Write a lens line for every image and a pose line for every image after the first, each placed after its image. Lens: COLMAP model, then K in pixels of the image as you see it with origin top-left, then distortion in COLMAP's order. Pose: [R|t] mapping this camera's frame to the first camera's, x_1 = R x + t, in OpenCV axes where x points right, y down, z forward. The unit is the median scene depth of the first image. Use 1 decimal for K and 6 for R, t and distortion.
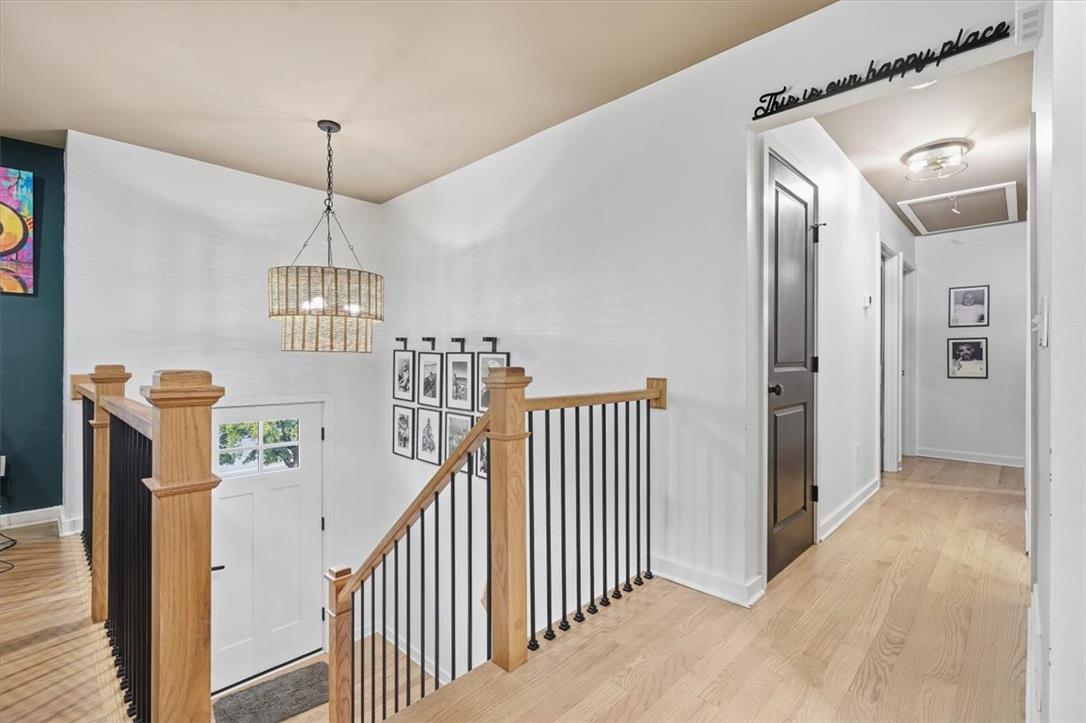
lens RADIAL K [[499.1, 0, 540.4], [0, 499.1, 361.0], [0, 0, 1]] dist [-0.002336, 0.000305]
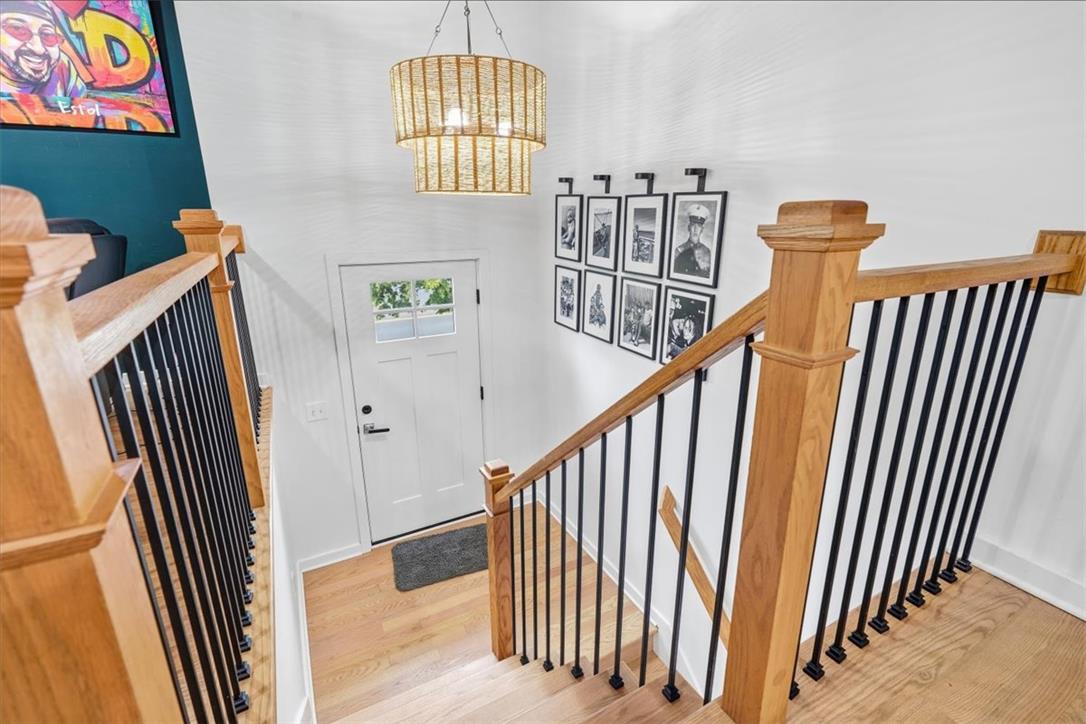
lens RADIAL K [[499.1, 0, 540.4], [0, 499.1, 361.5], [0, 0, 1]] dist [-0.002336, 0.000305]
pose [[0.953601, 0.080419, -0.290135, -0.078225], [0.004451, 0.959796, 0.280662, 0.011063], [0.301041, -0.268931, 0.914905, 0.231275]]
